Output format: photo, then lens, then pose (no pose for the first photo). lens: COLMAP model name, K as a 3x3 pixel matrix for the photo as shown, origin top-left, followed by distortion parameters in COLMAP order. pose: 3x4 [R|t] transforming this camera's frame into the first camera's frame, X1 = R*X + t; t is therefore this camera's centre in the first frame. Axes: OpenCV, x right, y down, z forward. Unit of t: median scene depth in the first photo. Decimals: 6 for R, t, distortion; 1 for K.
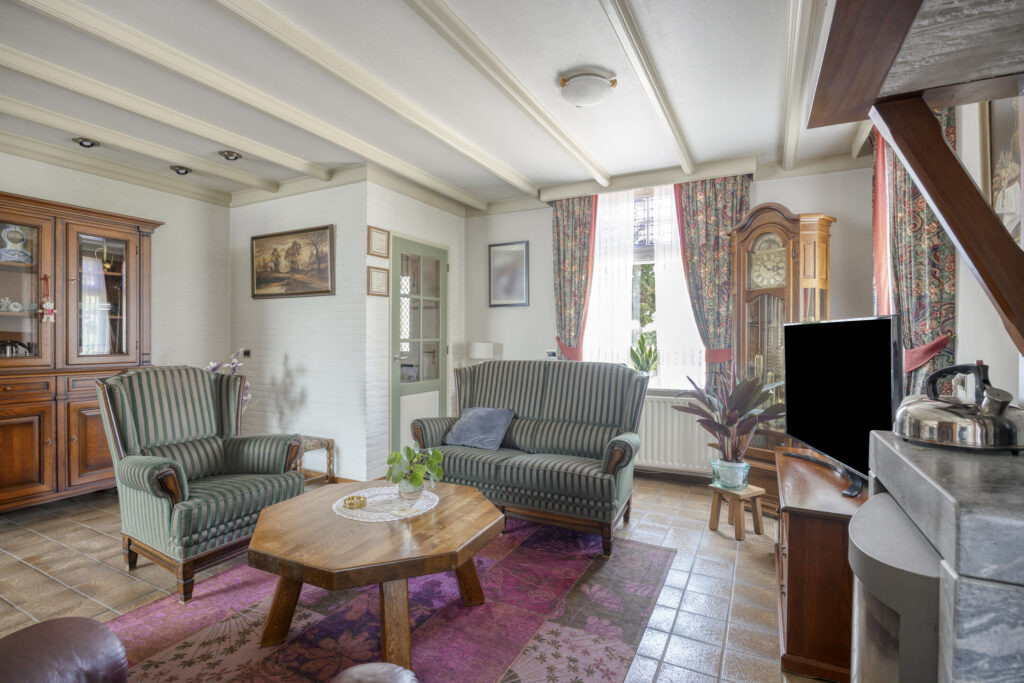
lens RADIAL K [[490.7, 0, 512.0], [0, 490.7, 341.5], [0, 0, 1]] dist [-0.000412, -0.000048]
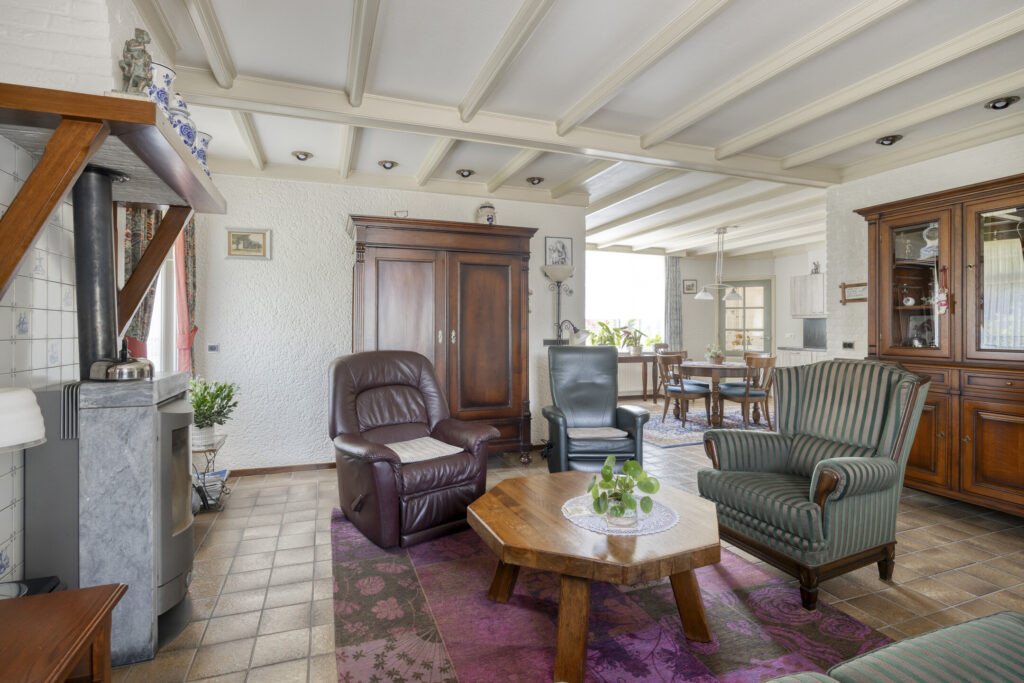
lens RADIAL K [[511.4, 0, 510.3], [0, 511.4, 324.6], [0, 0, 1]] dist [-0.000505, -0.000281]
pose [[-0.673035, -0.006364, -0.739583, 0.397577], [-0.009086, 0.999959, -0.000335, -0.008911], [0.739555, 0.006494, -0.673065, 1.027381]]
